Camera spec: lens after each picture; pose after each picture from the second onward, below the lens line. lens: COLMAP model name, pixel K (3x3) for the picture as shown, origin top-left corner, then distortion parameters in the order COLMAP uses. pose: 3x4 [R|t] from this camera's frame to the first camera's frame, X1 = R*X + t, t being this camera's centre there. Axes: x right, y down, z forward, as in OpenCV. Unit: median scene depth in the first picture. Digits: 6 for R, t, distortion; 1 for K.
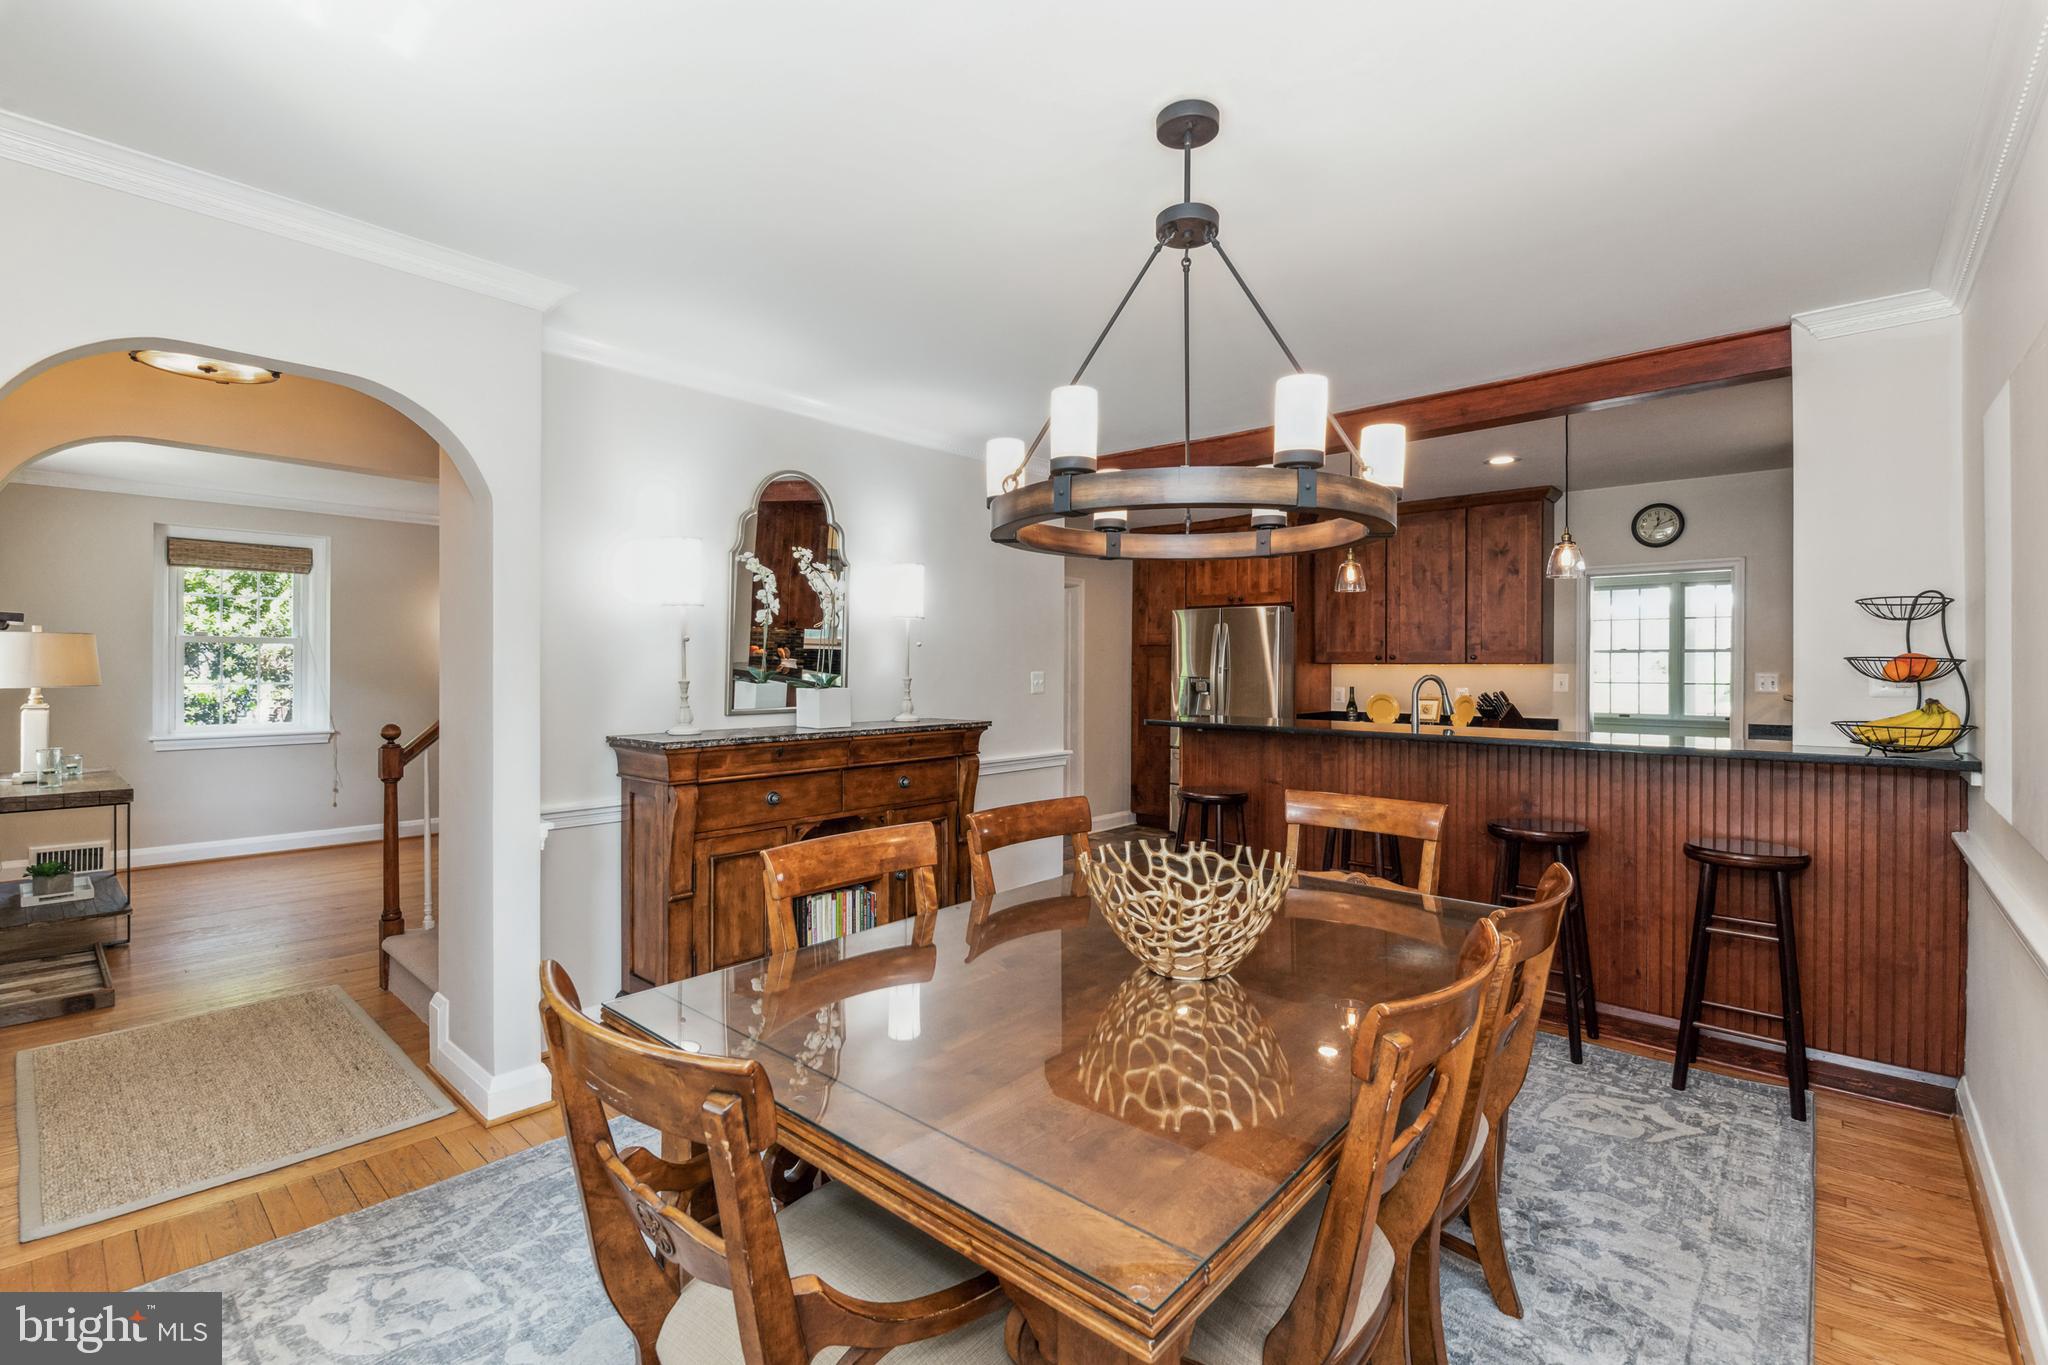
lens RADIAL K [[909.0, 0, 1024.1], [0, 909.0, 672.0], [0, 0, 1]] dist [0.007345, -0.000290]
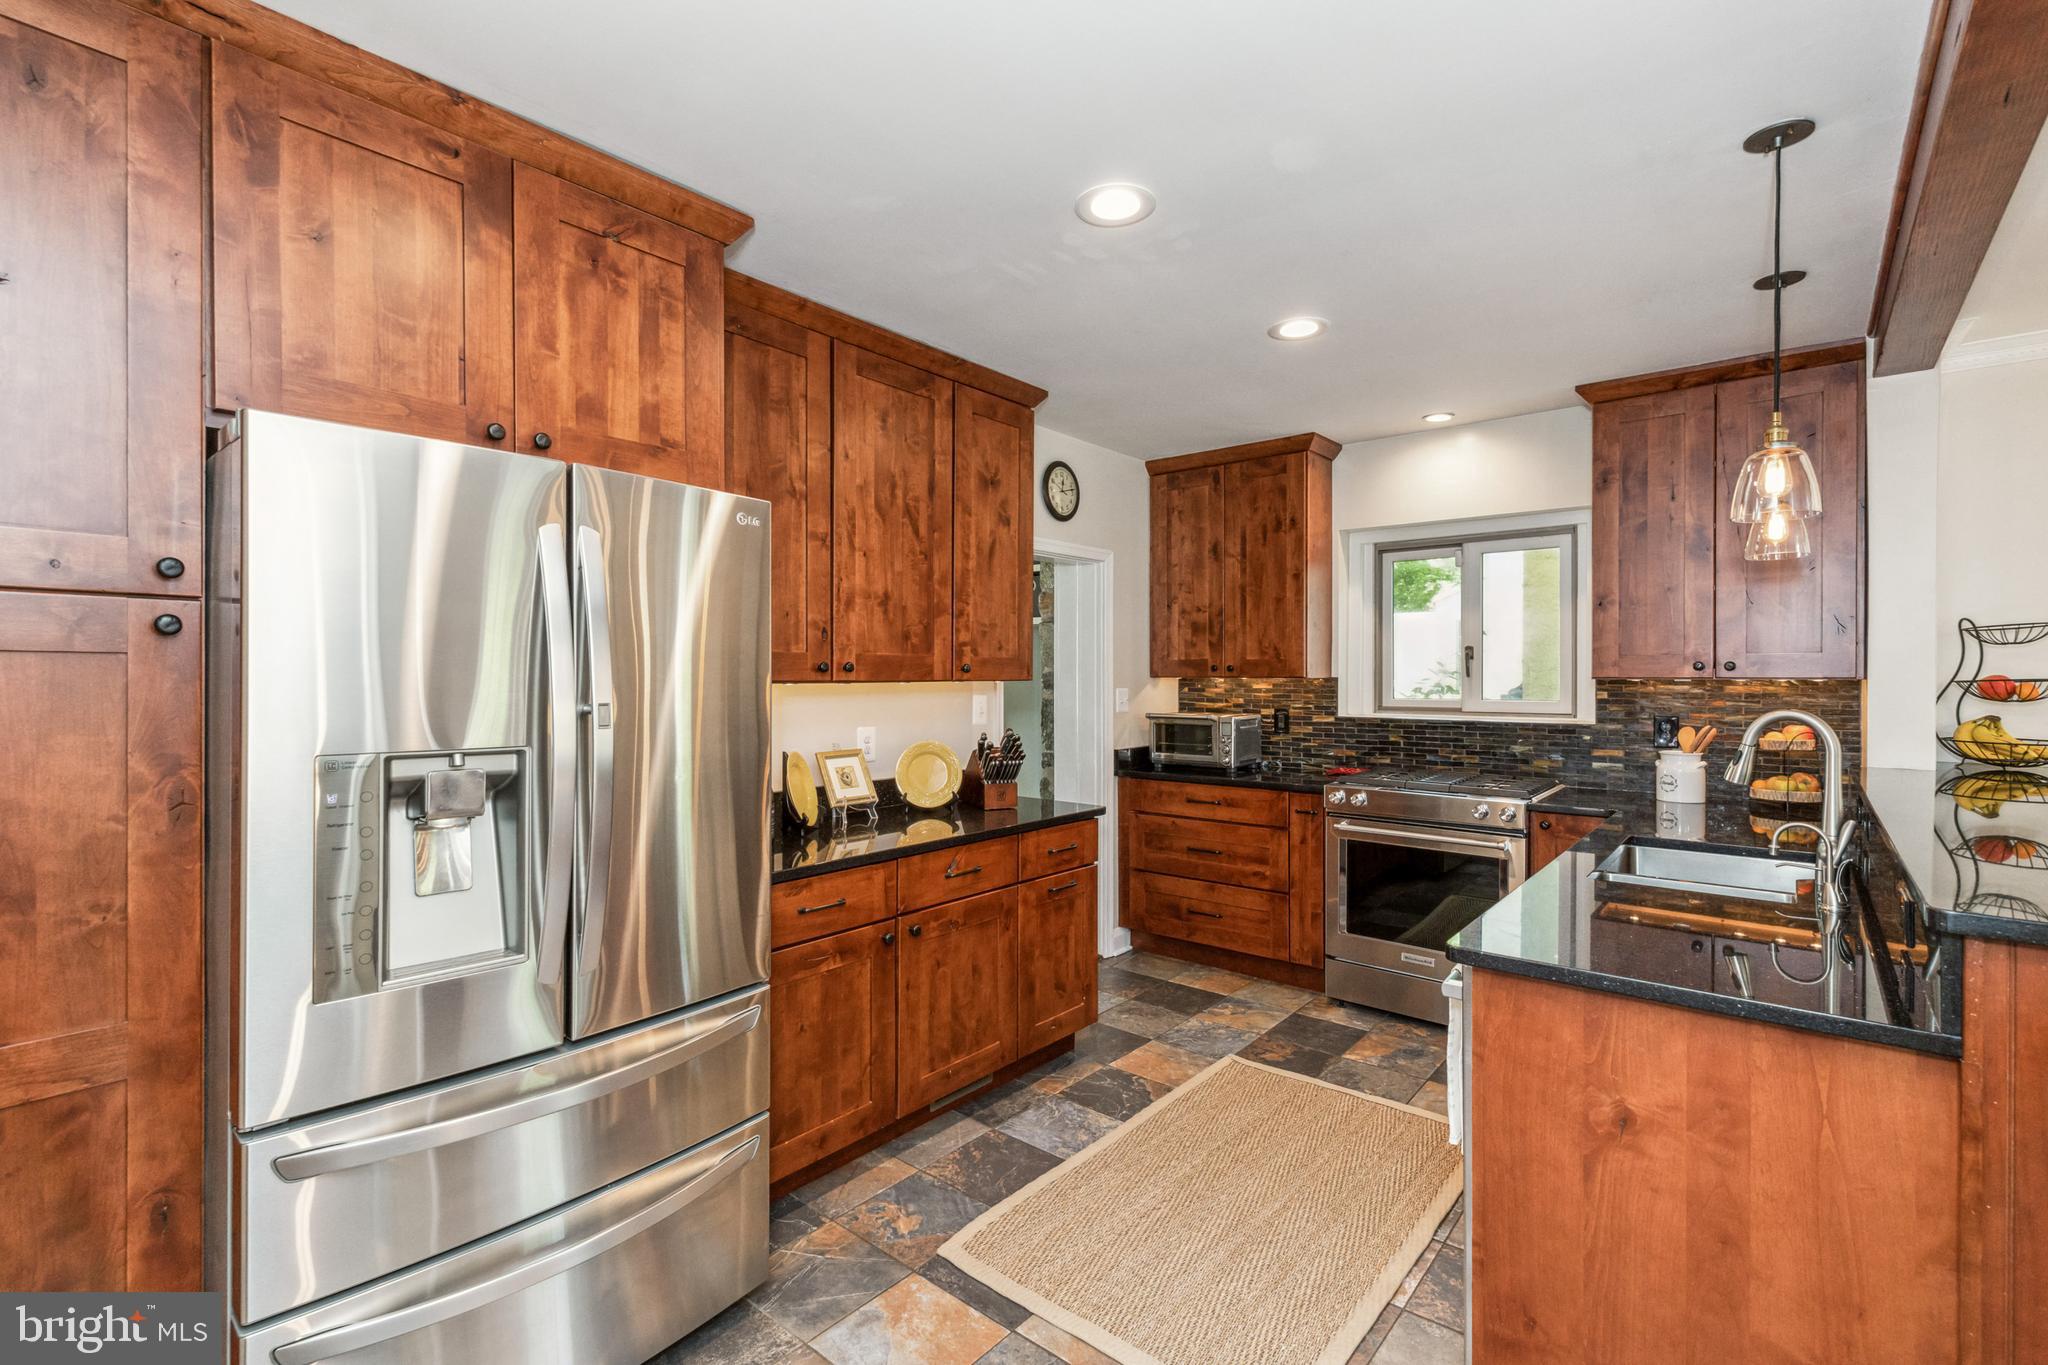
lens RADIAL K [[909.0, 0, 1023.7], [0, 909.0, 678.8], [0, 0, 1]] dist [0.007345, -0.000290]
pose [[-0.024750, -0.004421, 0.999684, -0.034838], [0.007727, 0.999960, 0.004613, -0.012465], [-0.999664, 0.007839, -0.024715, 0.960833]]
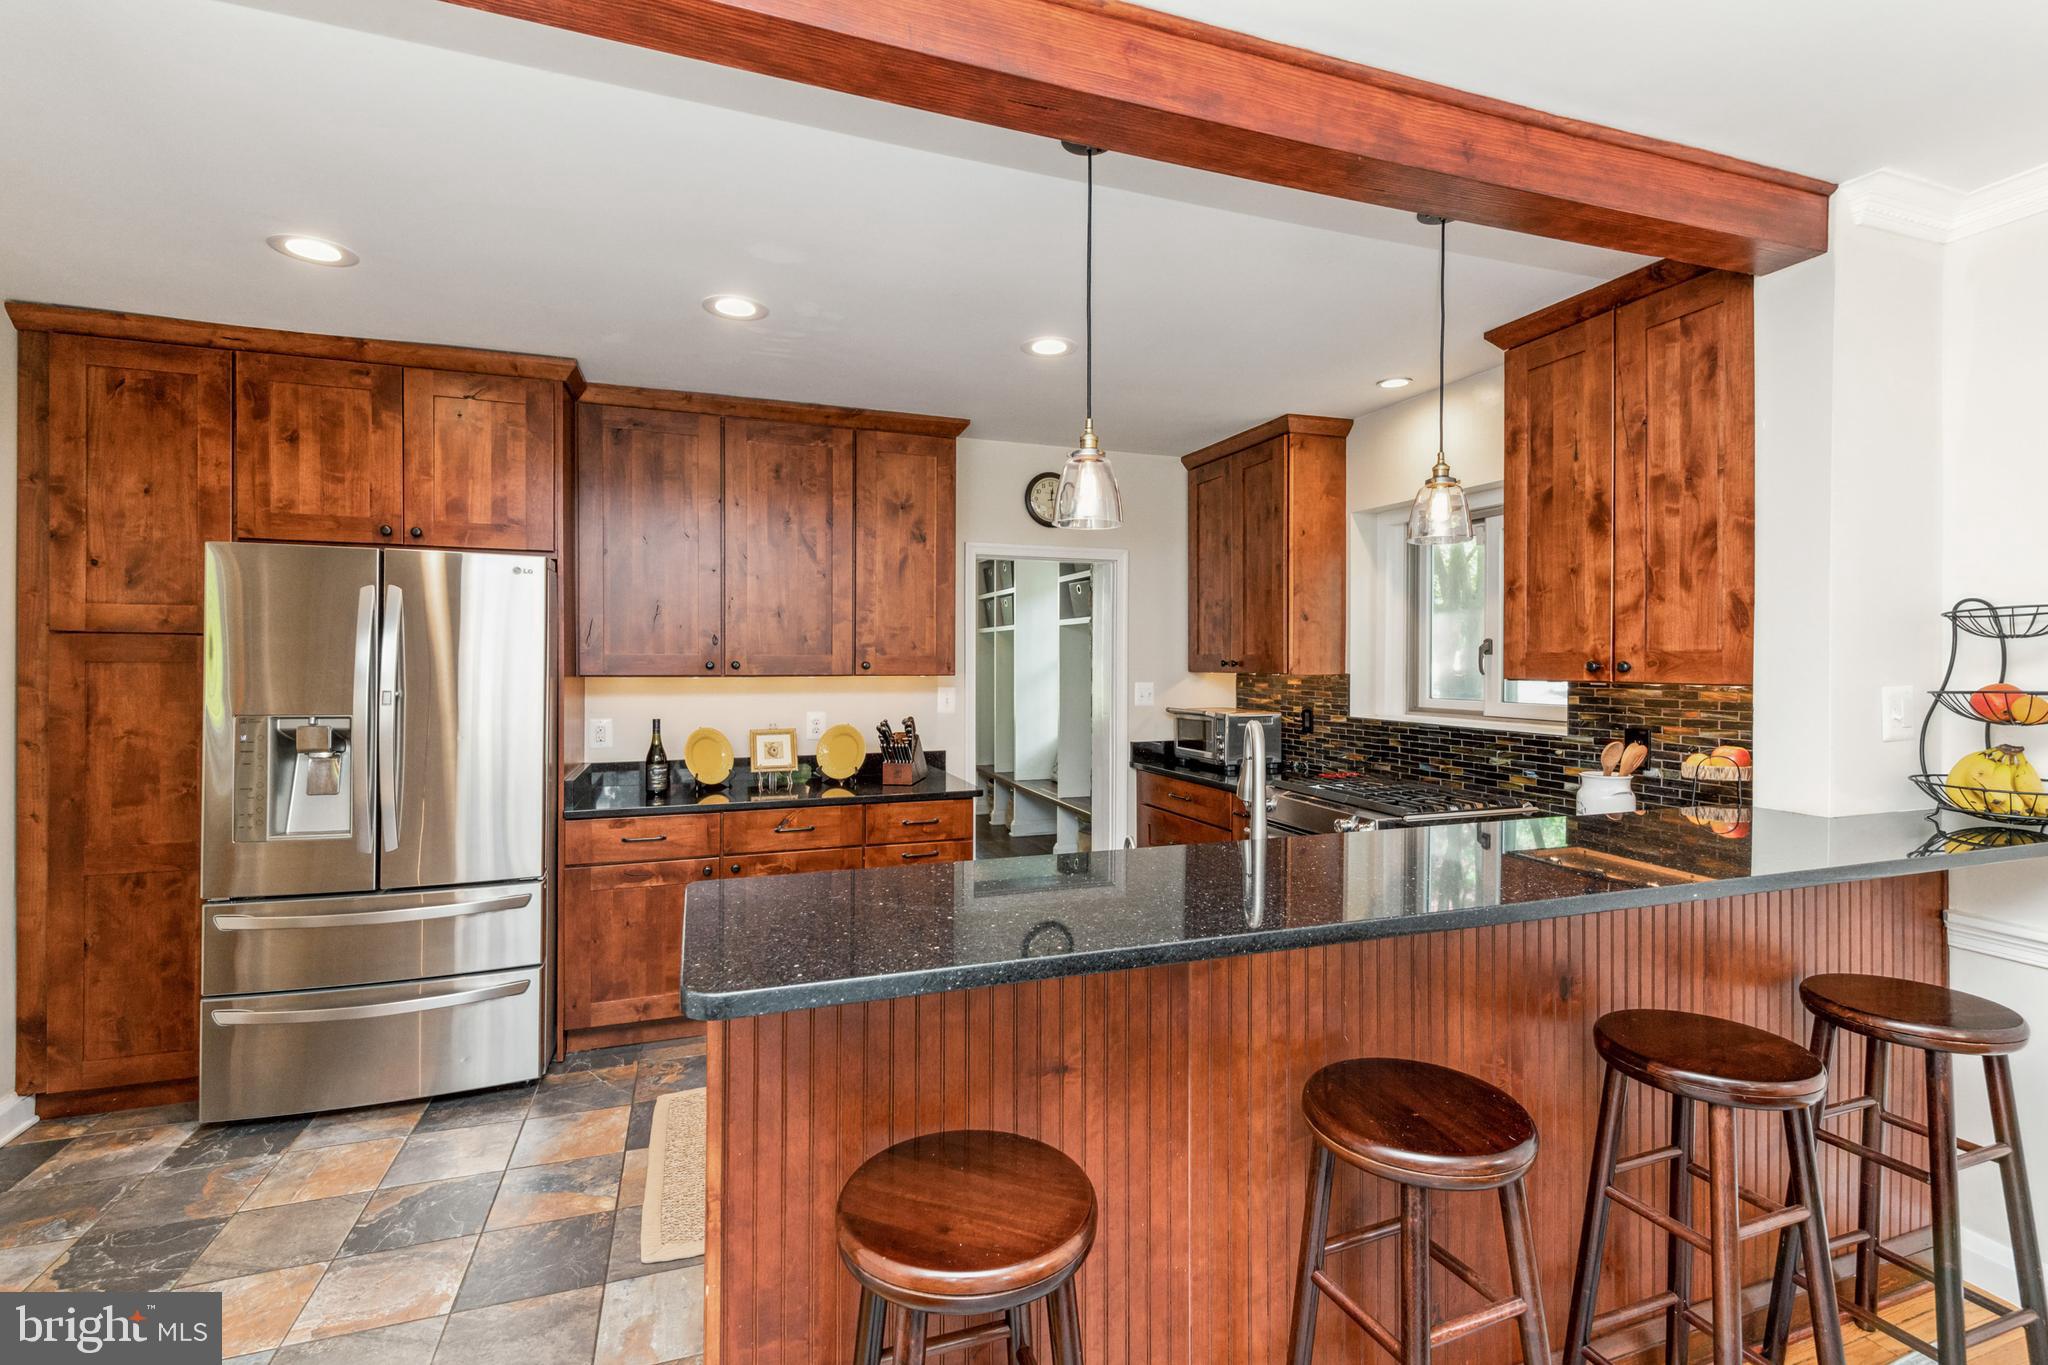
lens RADIAL K [[909.0, 0, 1028.6], [0, 909.0, 665.1], [0, 0, 1]] dist [0.007345, -0.000290]
pose [[0.477053, -0.004073, 0.878865, -0.010313], [0.004660, 0.999987, 0.002105, -0.017249], [-0.878862, 0.003091, 0.477066, 0.586116]]
